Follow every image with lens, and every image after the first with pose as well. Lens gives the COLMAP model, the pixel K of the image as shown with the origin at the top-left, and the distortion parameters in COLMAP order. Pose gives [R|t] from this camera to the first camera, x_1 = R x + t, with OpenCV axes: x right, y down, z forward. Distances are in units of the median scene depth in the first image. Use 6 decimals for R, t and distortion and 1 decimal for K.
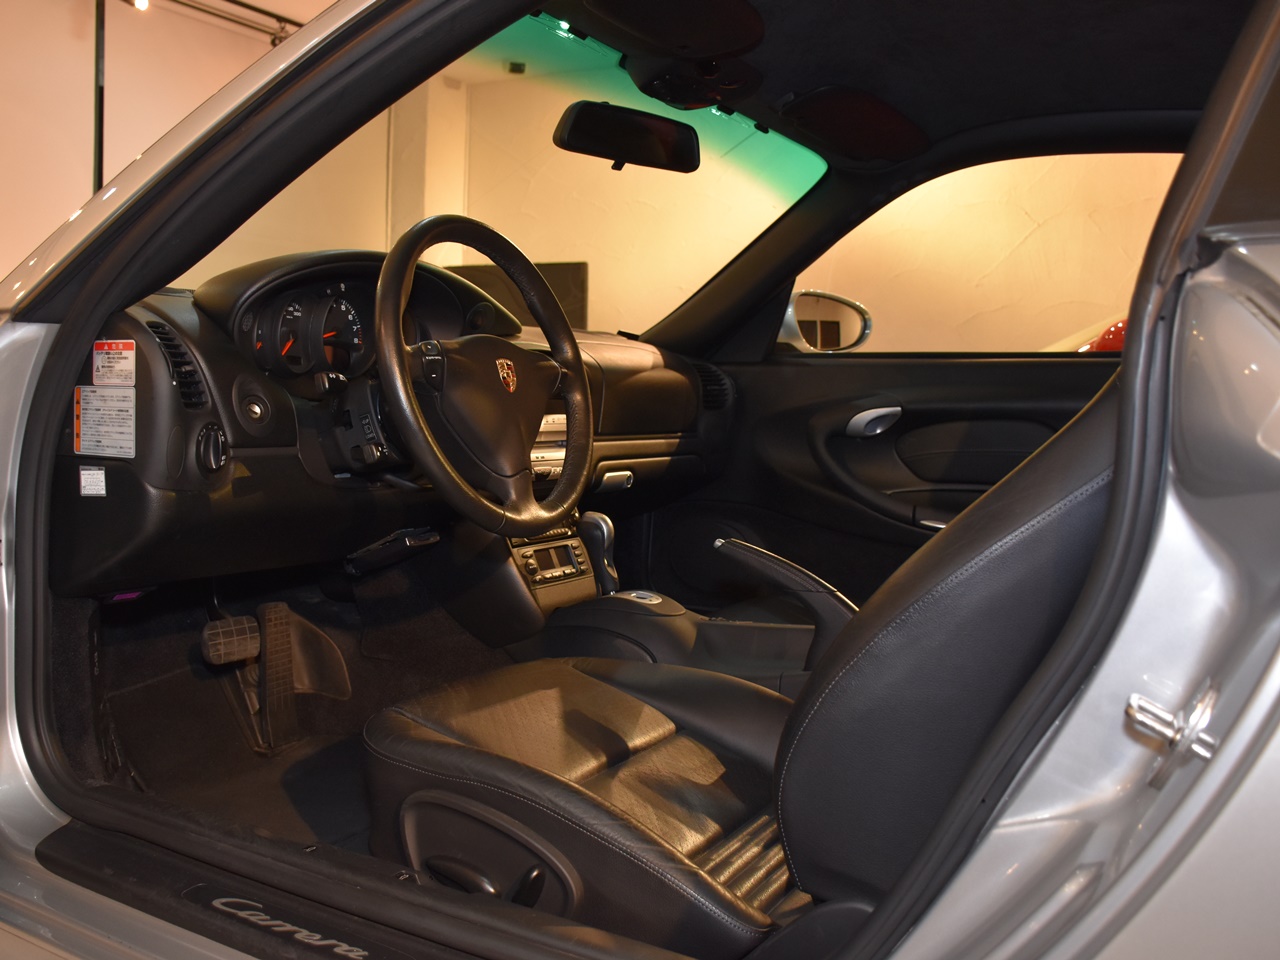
lens RADIAL K [[1088.7, 0, 640.0], [0, 1088.7, 480.0], [0, 0, 1]] dist [-0.003305, -0.002230]
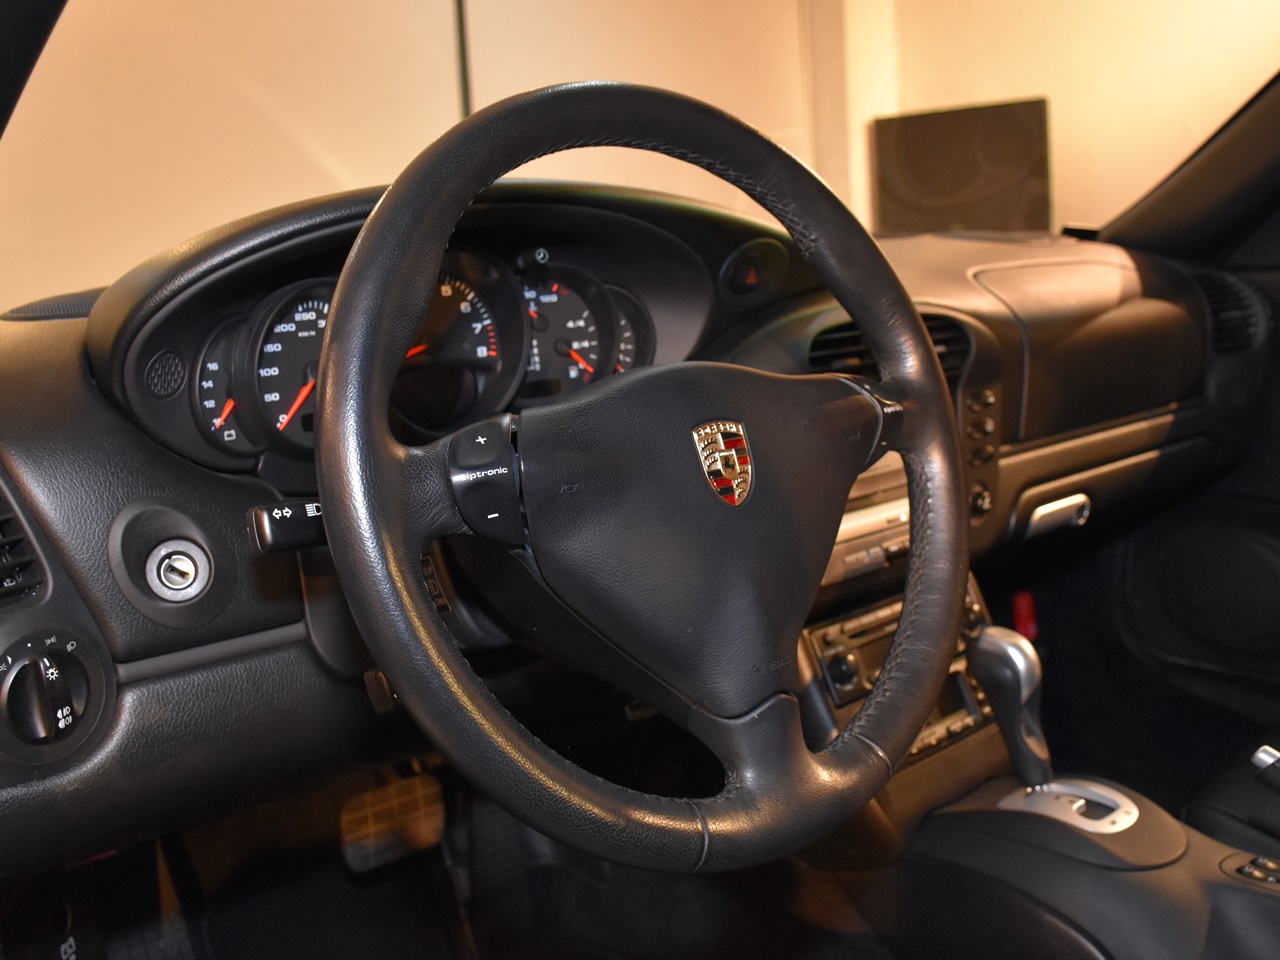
lens RADIAL K [[1373.2, 0, 640.0], [0, 1373.2, 480.0], [0, 0, 1]] dist [-0.097574, -0.014058]
pose [[0.942318, -0.019248, -0.334165, 0.012770], [0.040160, 0.997635, 0.055785, -0.080891], [0.332301, -0.065987, 0.940862, 0.342135]]
